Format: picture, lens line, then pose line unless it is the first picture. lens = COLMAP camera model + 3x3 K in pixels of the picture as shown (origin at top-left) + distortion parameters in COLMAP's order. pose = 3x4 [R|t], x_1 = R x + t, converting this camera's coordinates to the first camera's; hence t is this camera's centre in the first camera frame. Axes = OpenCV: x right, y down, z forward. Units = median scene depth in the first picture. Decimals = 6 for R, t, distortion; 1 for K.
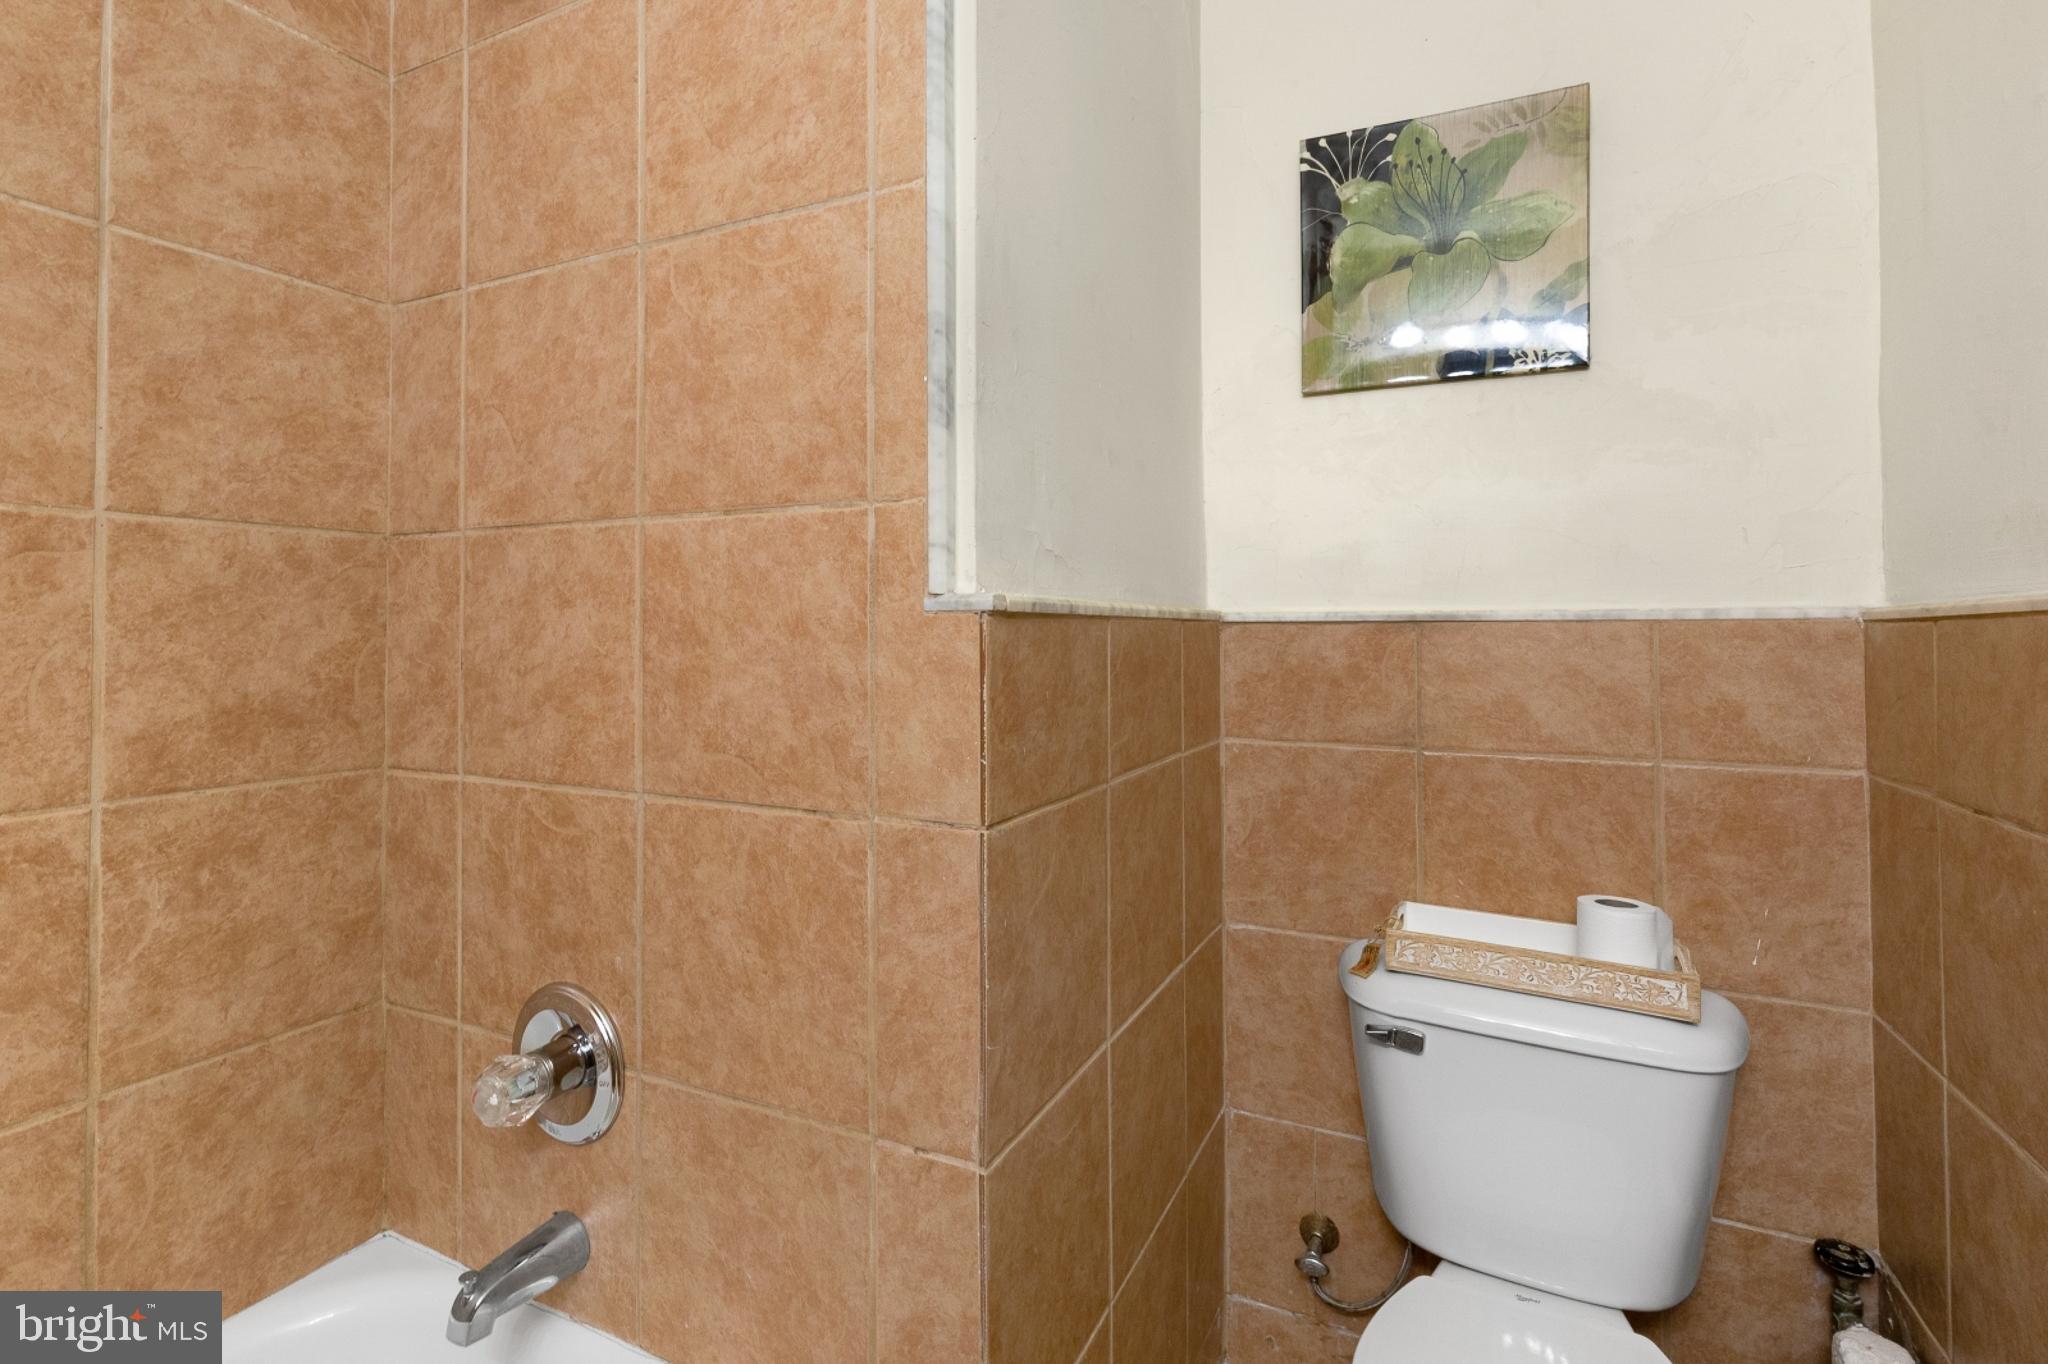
lens RADIAL K [[969.3, 0, 1028.0], [0, 969.3, 611.9], [0, 0, 1]] dist [-0.002139, -0.000306]
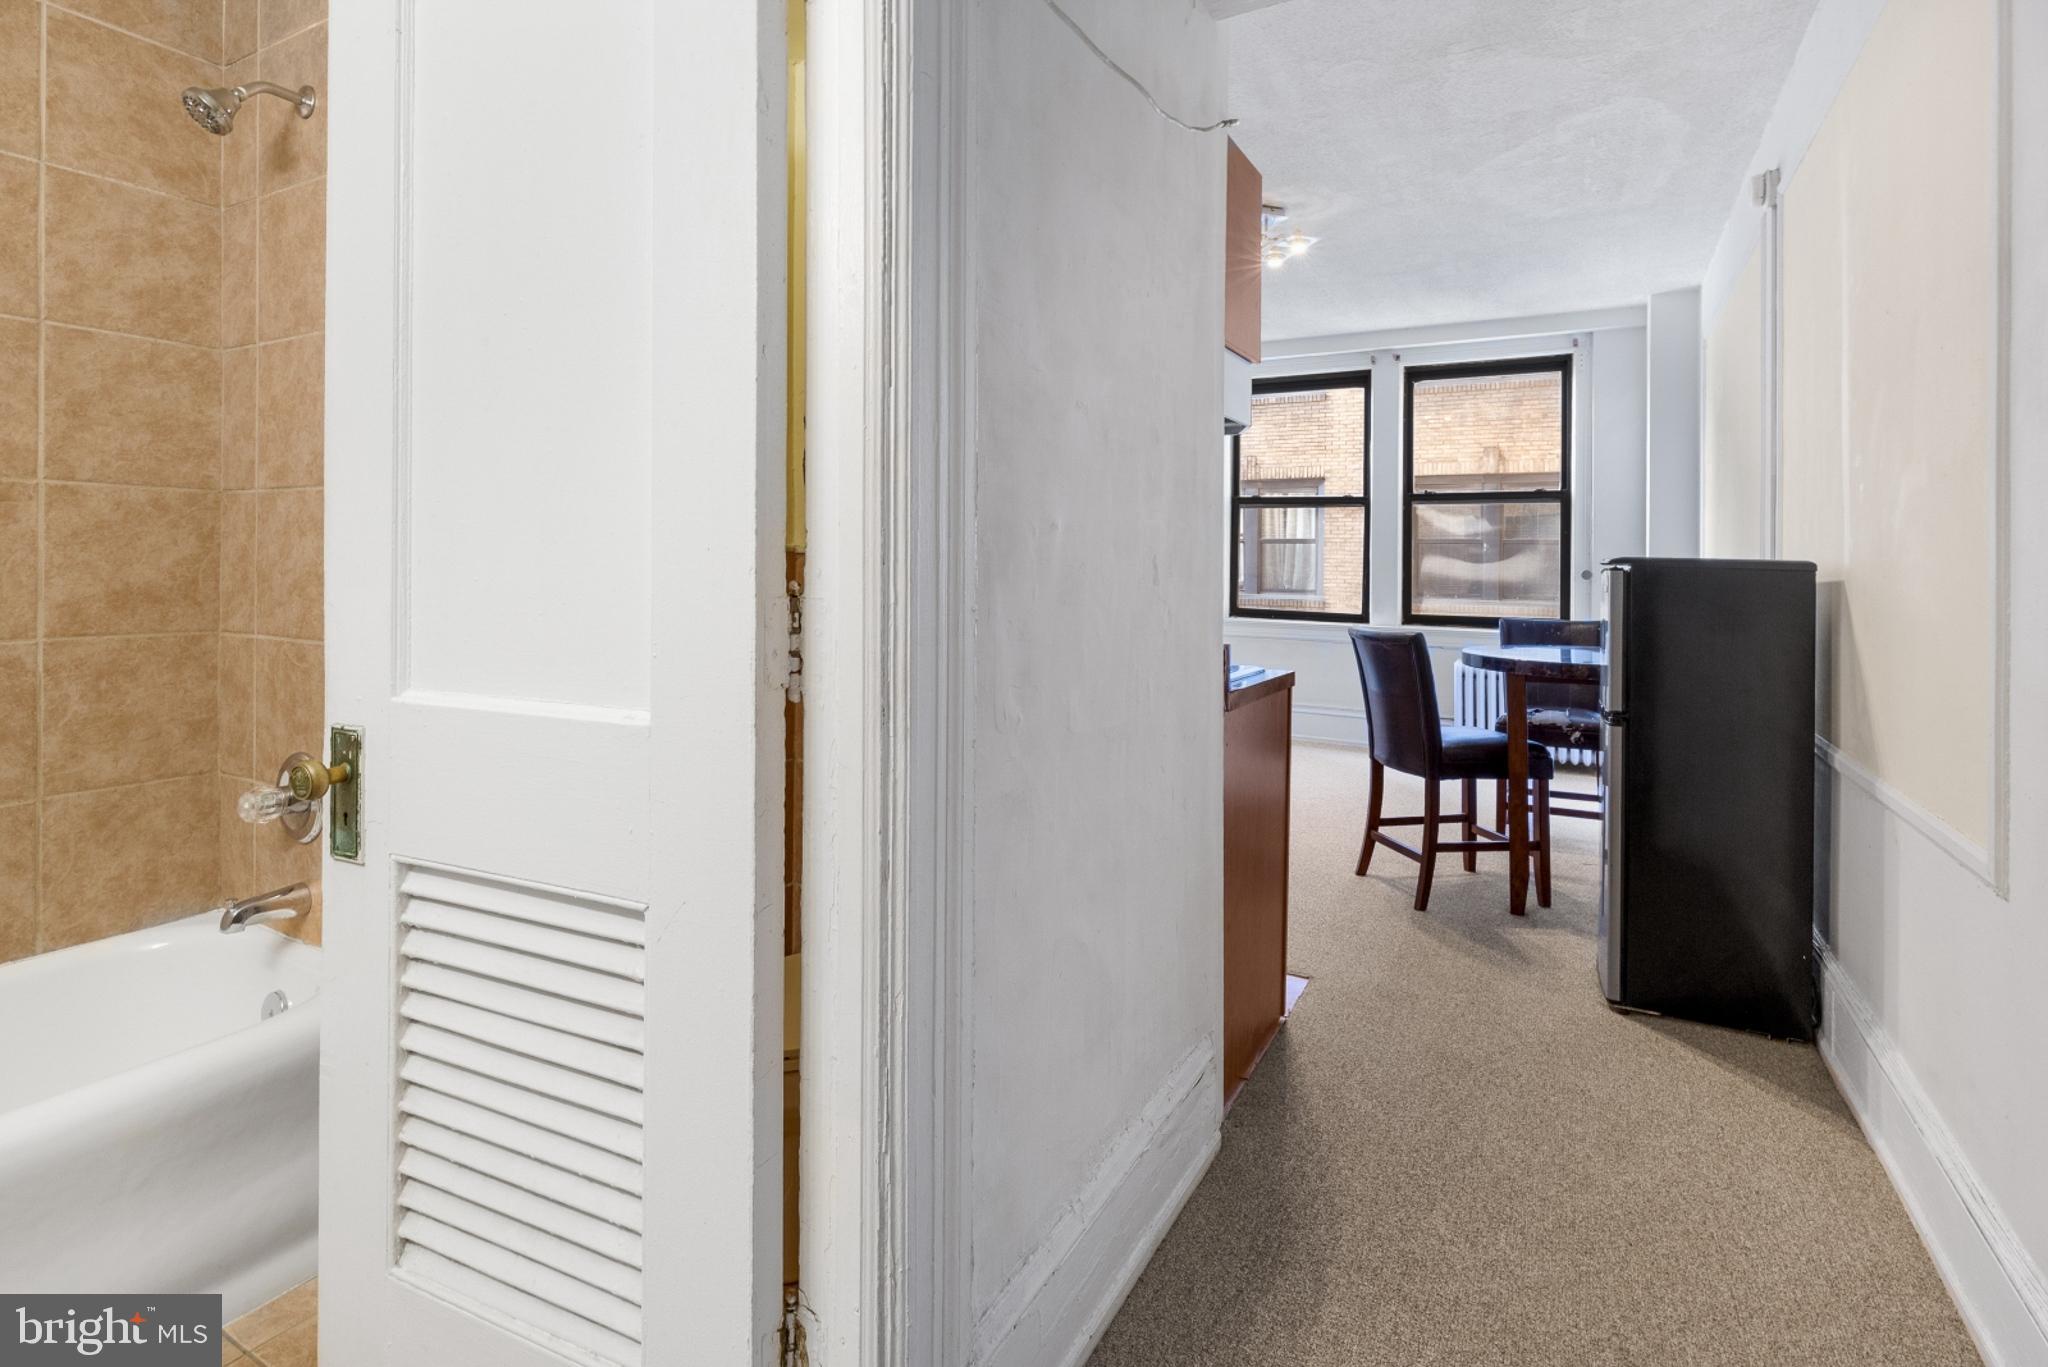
lens RADIAL K [[1013.3, 0, 1015.5], [0, 1013.3, 573.8], [0, 0, 1]] dist [0.002227, 0.000624]
pose [[0.997677, 0.018531, -0.065558, 0.923171], [-0.016781, 0.999491, 0.027139, -0.007837], [0.066027, -0.025975, 0.997480, -0.731222]]
